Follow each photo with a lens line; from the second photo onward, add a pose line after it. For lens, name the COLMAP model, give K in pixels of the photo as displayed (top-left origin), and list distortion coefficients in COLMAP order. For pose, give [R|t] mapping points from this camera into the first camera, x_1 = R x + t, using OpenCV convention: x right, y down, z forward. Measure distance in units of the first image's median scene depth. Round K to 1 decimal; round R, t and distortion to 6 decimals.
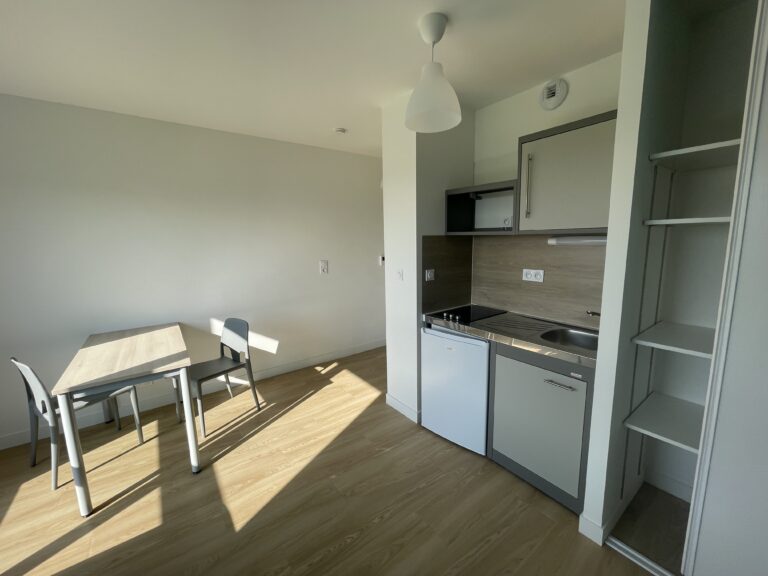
lens RADIAL K [[308.6, 0, 387.2], [0, 308.6, 287.8], [0, 0, 1]] dist [-0.000982, -0.000033]
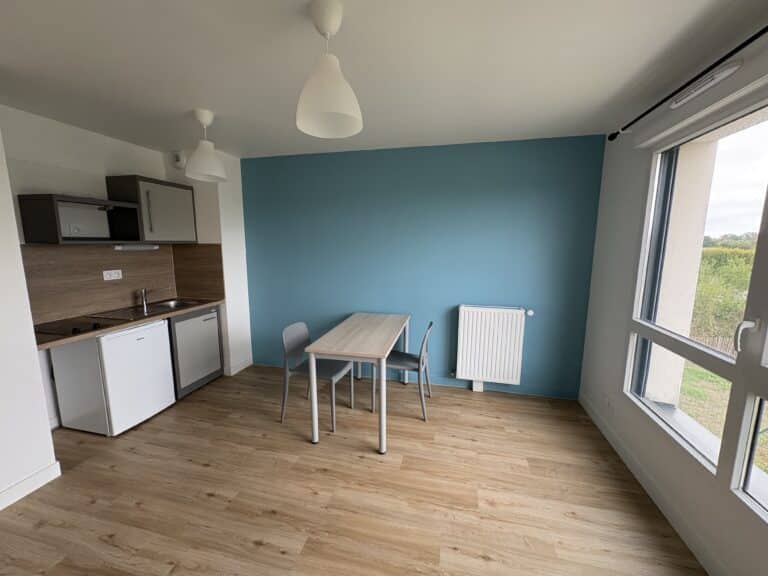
lens RADIAL K [[306.3, 0, 385.1], [0, 306.3, 288.0], [0, 0, 1]] dist [0.002684, 0.000087]
pose [[-0.635004, -0.100221, 0.765980, -1.227942], [0.118759, 0.967097, 0.224987, -0.142482], [-0.763326, 0.233835, -0.602208, 0.936803]]
